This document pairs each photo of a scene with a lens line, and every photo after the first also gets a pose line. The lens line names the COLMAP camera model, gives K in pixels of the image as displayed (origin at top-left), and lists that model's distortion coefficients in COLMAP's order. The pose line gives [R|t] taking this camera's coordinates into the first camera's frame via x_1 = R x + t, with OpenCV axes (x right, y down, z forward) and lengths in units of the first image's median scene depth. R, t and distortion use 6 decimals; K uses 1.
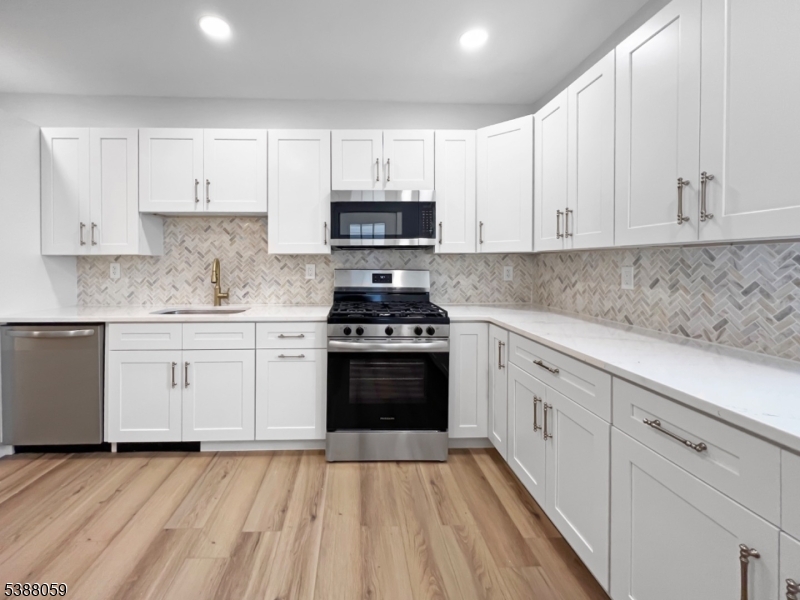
lens RADIAL K [[341.6, 0, 358.7], [0, 341.6, 264.8], [0, 0, 1]] dist [-0.002385, 0.000247]
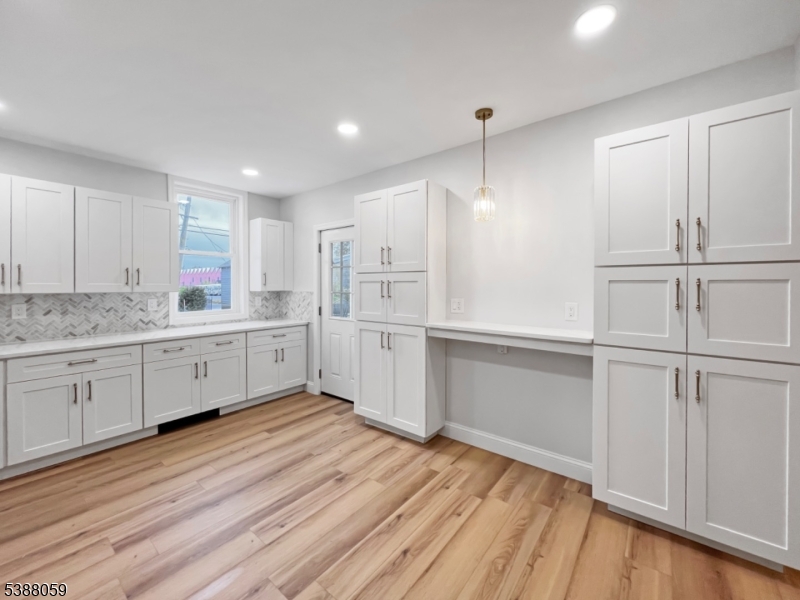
lens RADIAL K [[325.4, 0, 400.0], [0, 325.4, 287.5], [0, 0, 1]] dist [0.000562, 0.000599]
pose [[-0.766417, -0.008550, 0.642287, -1.215607], [-0.000811, 0.999924, 0.012342, -0.073612], [-0.642343, 0.008938, -0.766365, 0.846753]]
